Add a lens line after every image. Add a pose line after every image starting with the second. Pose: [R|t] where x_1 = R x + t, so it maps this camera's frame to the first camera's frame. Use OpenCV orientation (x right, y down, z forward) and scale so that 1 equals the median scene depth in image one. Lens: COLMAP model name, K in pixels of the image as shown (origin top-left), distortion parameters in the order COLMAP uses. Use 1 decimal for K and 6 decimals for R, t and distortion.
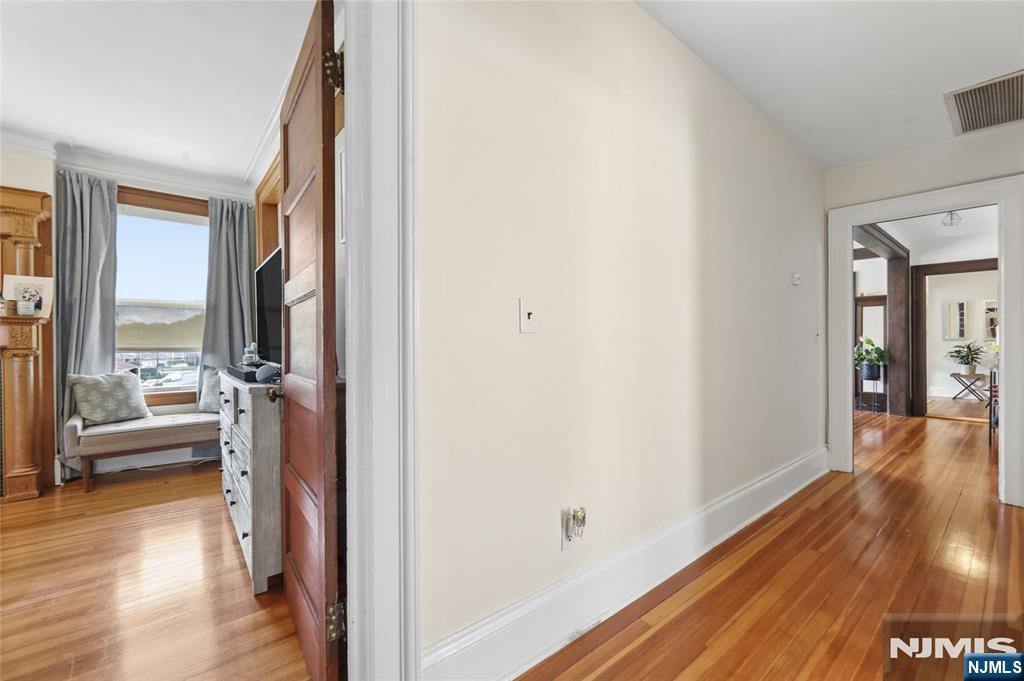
lens RADIAL K [[419.3, 0, 509.6], [0, 419.3, 340.4], [0, 0, 1]] dist [-0.004028, 0.000107]
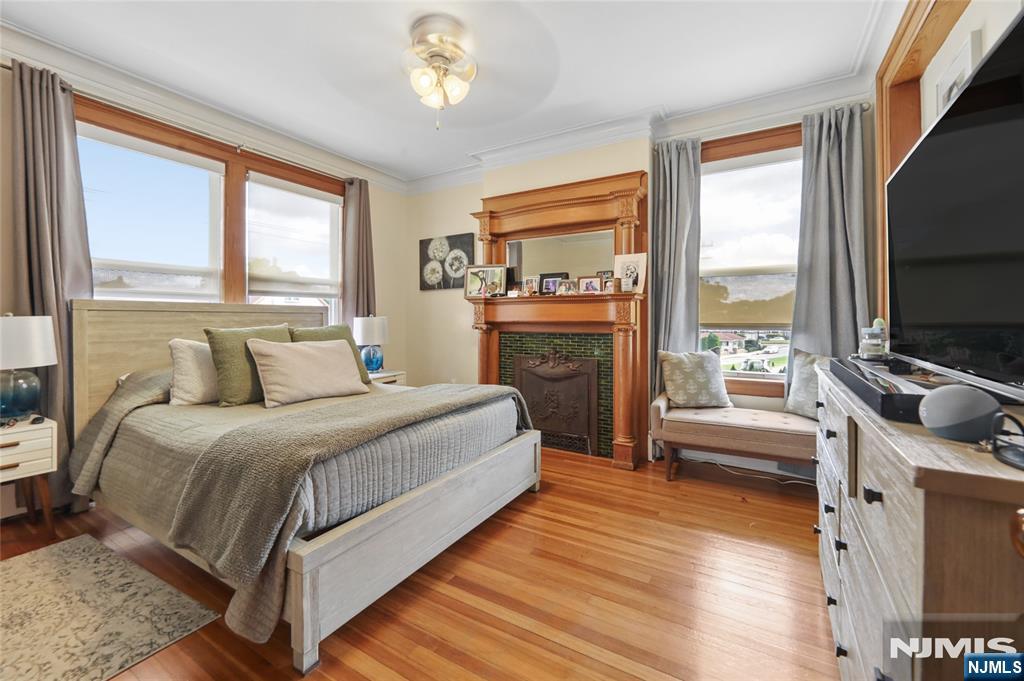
lens RADIAL K [[419.3, 0, 511.9], [0, 419.3, 322.9], [0, 0, 1]] dist [-0.004028, 0.000107]
pose [[0.330852, 0.012880, -0.943595, -0.244745], [0.004224, 0.999877, 0.015129, 0.000432], [0.943673, -0.008992, 0.330757, 0.350442]]
